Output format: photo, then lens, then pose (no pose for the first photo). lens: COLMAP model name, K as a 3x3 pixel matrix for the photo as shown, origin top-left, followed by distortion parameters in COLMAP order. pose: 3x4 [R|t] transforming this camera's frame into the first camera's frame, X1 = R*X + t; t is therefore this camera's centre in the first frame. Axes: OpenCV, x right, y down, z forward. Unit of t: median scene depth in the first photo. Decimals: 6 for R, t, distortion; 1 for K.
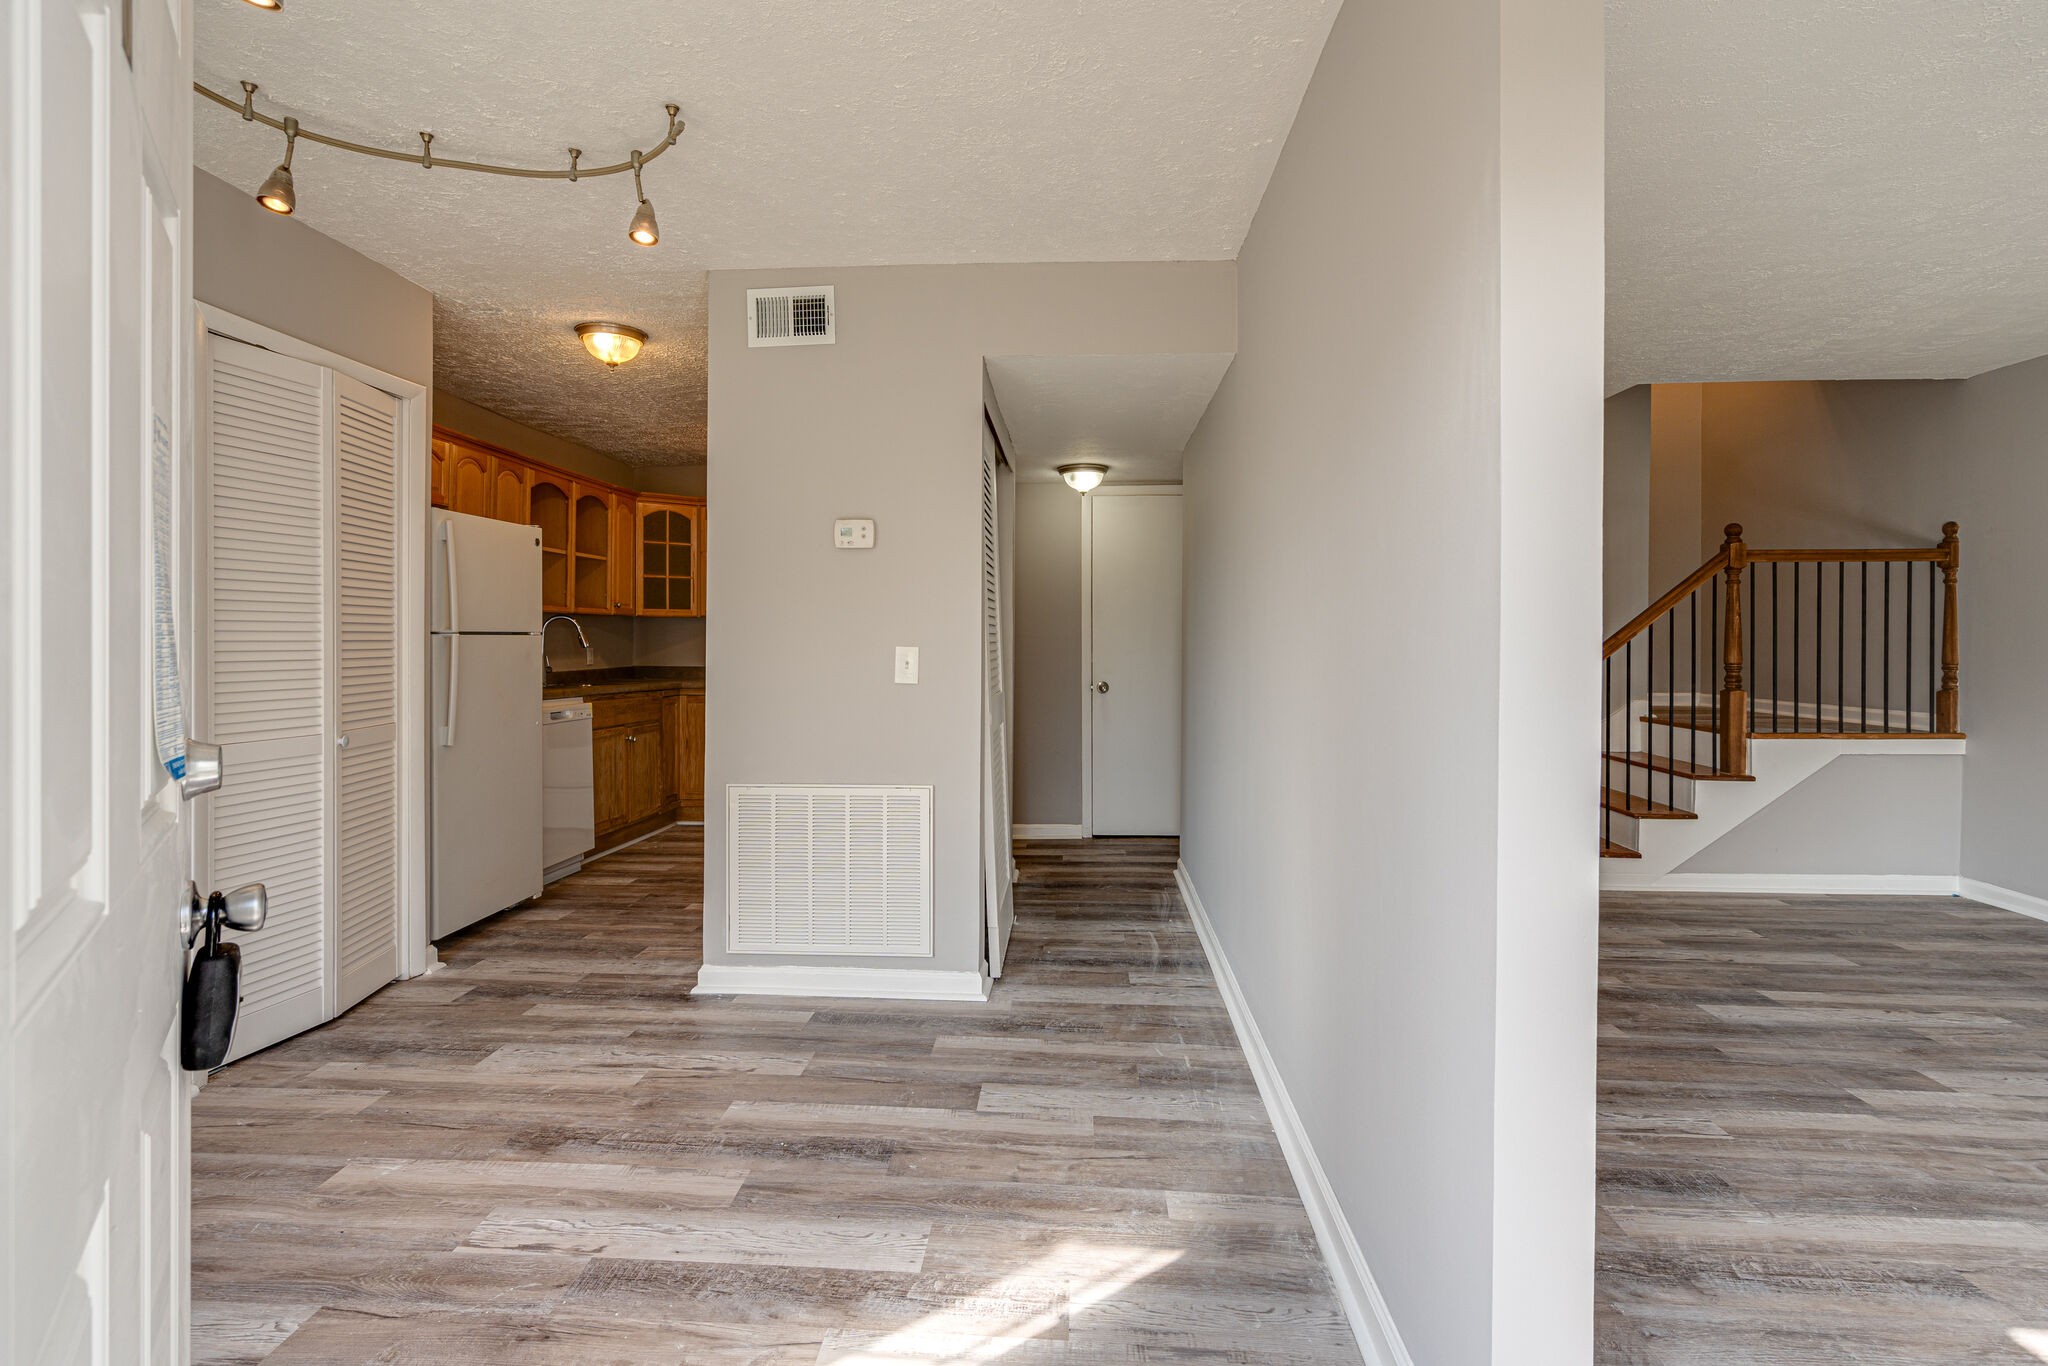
lens RADIAL K [[975.0, 0, 1008.0], [0, 975.0, 648.7], [0, 0, 1]] dist [-0.002363, 0.005707]
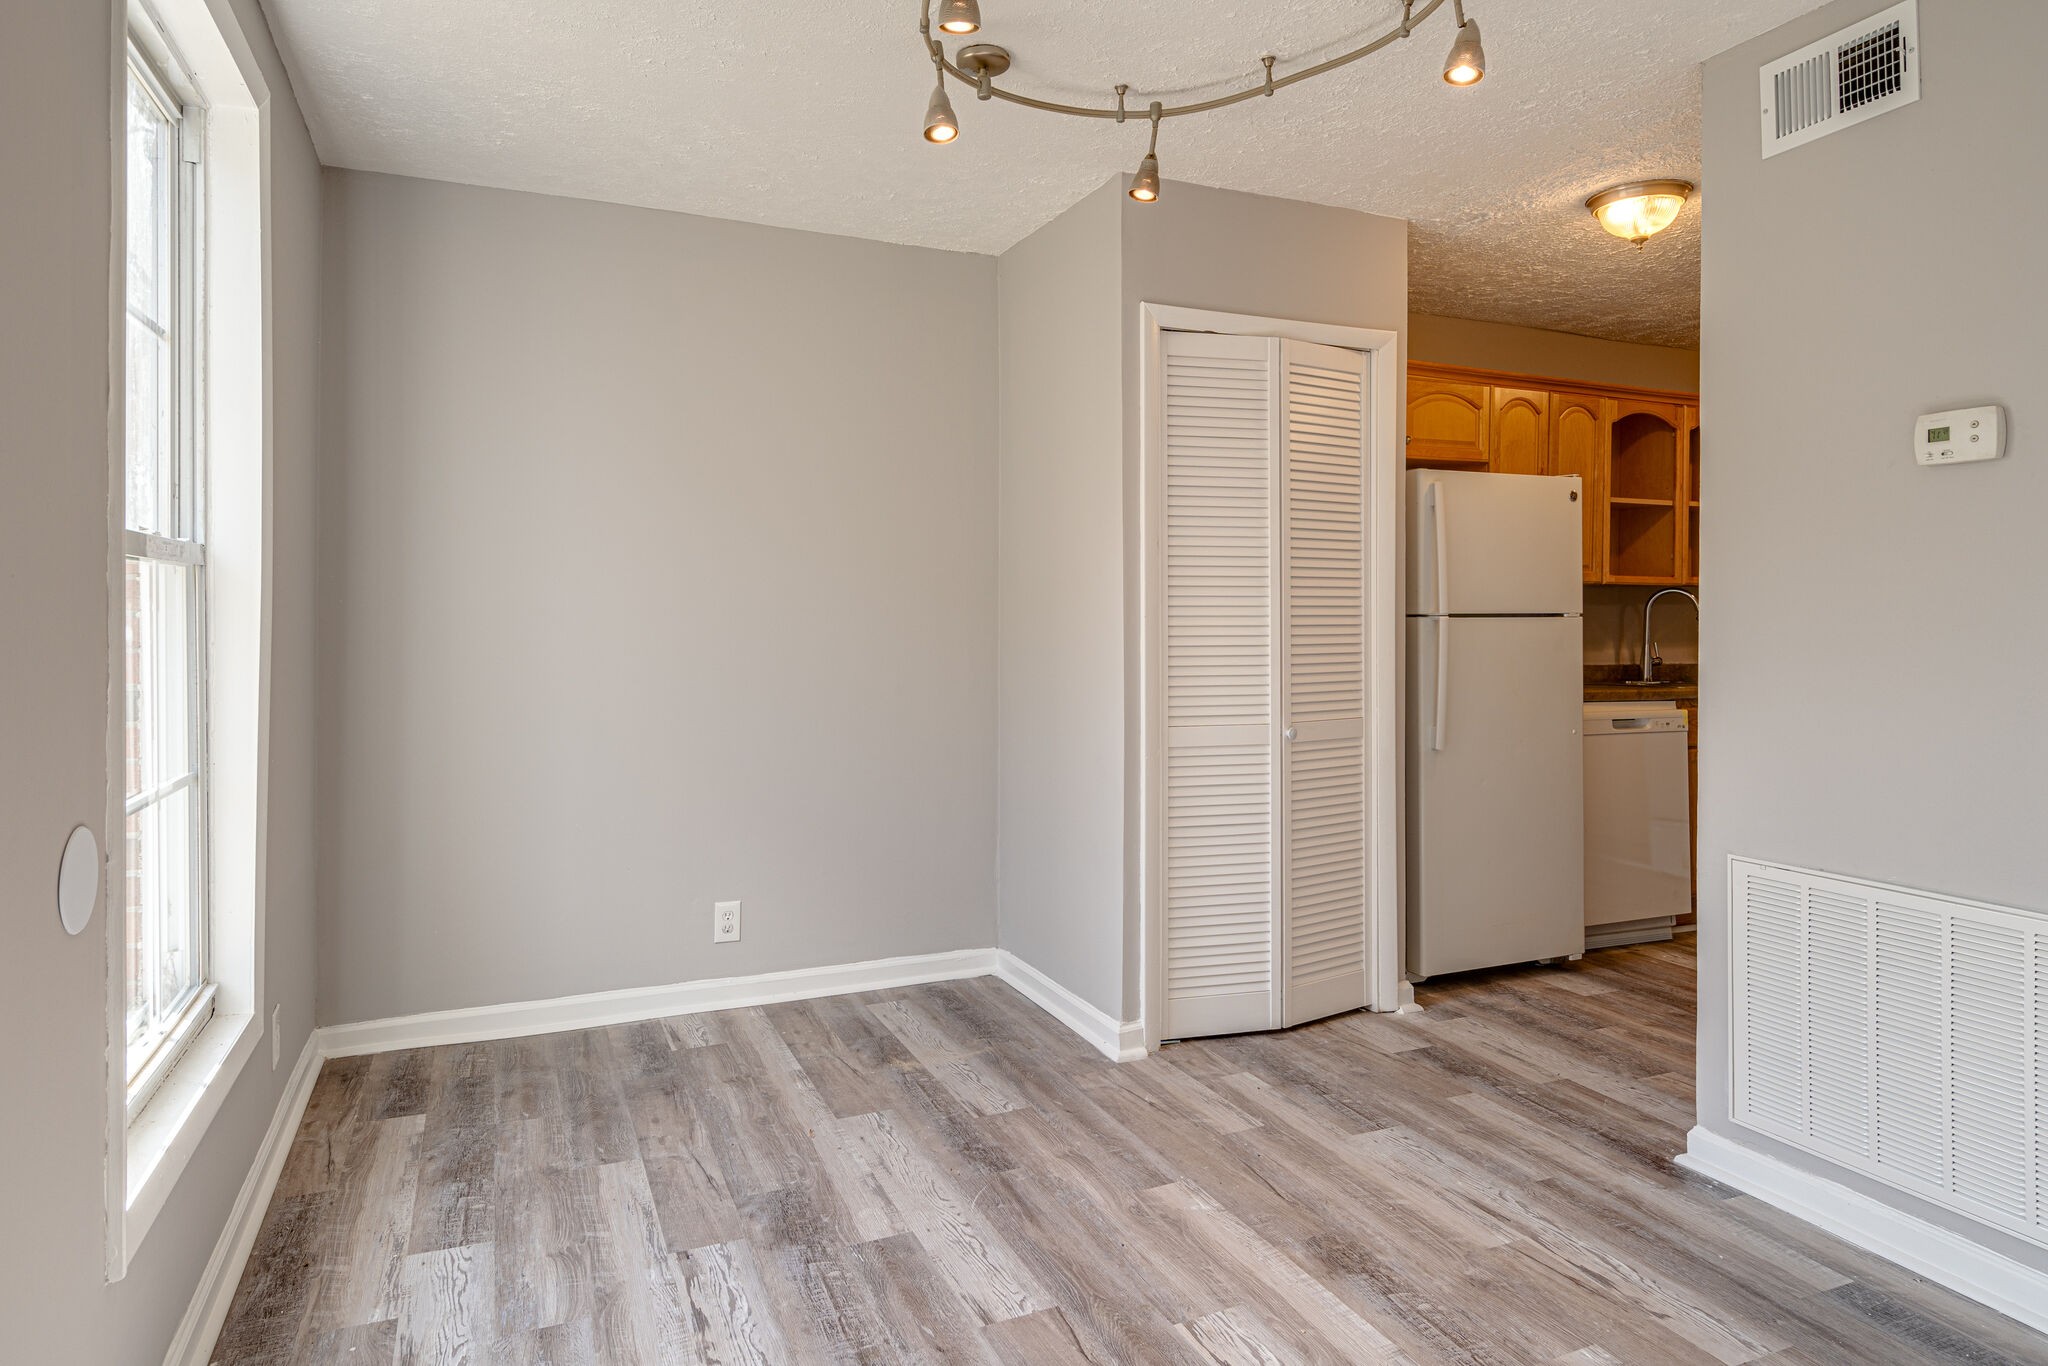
lens RADIAL K [[1185.9, 0, 976.1], [0, 1185.9, 616.4], [0, 0, 1]] dist [0.023210, 0.000809]
pose [[0.460797, 0.000974, -0.887505, 0.229943], [-0.007983, 0.999963, -0.003048, -0.013688], [0.887470, 0.008489, 0.460788, 0.252847]]
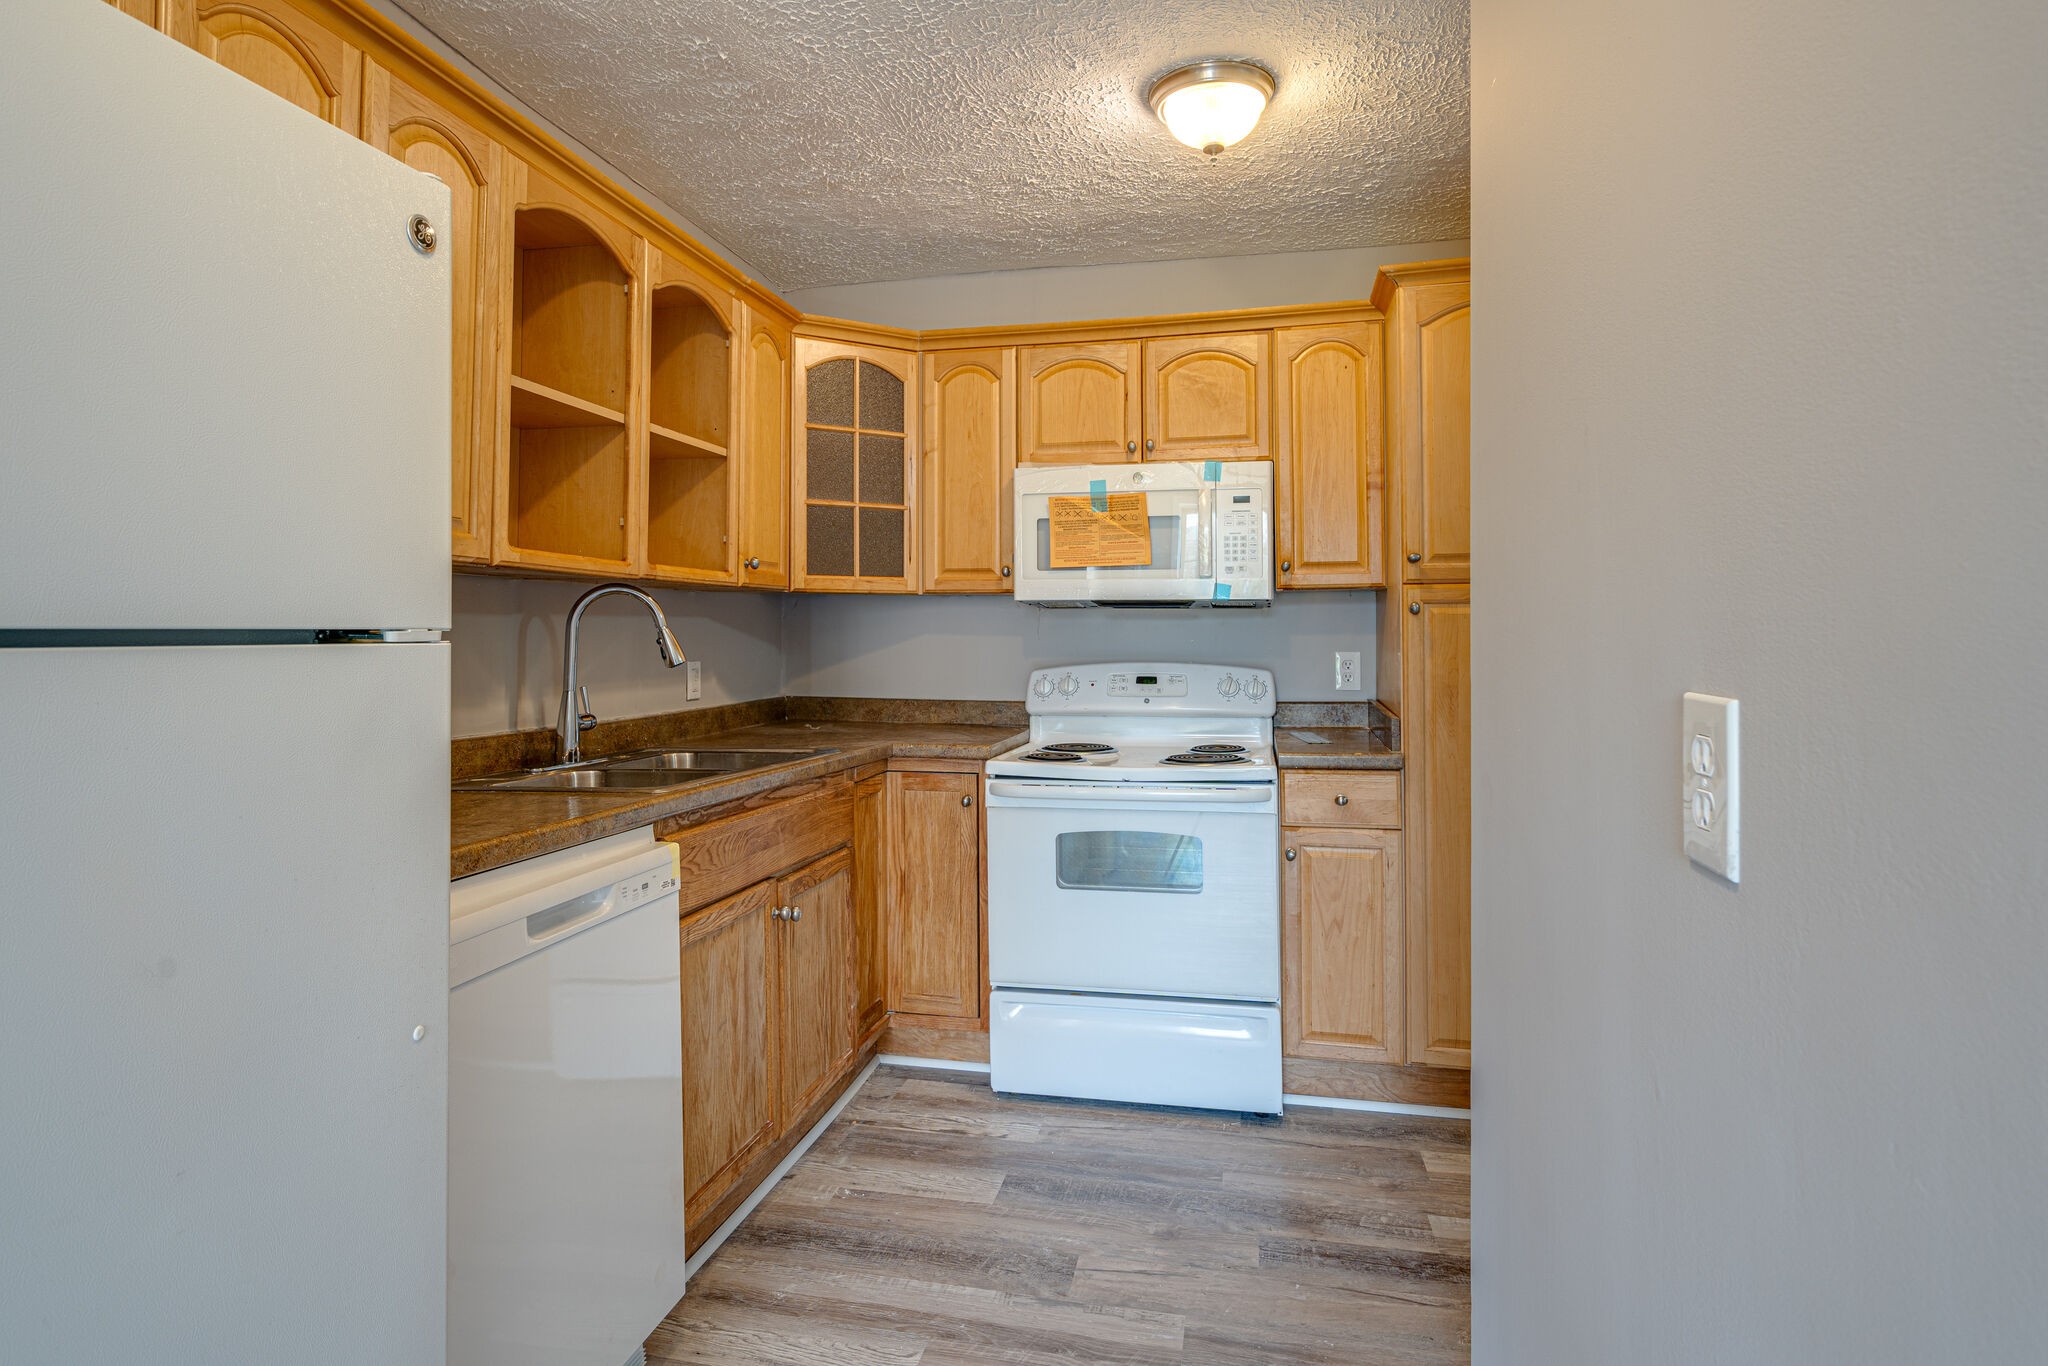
lens RADIAL K [[1075.4, 0, 1031.1], [0, 1075.4, 613.3], [0, 0, 1]] dist [0.002714, 0.000014]
pose [[0.992462, -0.006379, -0.122386, -0.528259], [0.002942, 0.999597, -0.028239, -0.022718], [0.122517, 0.027666, 0.992081, 1.307145]]
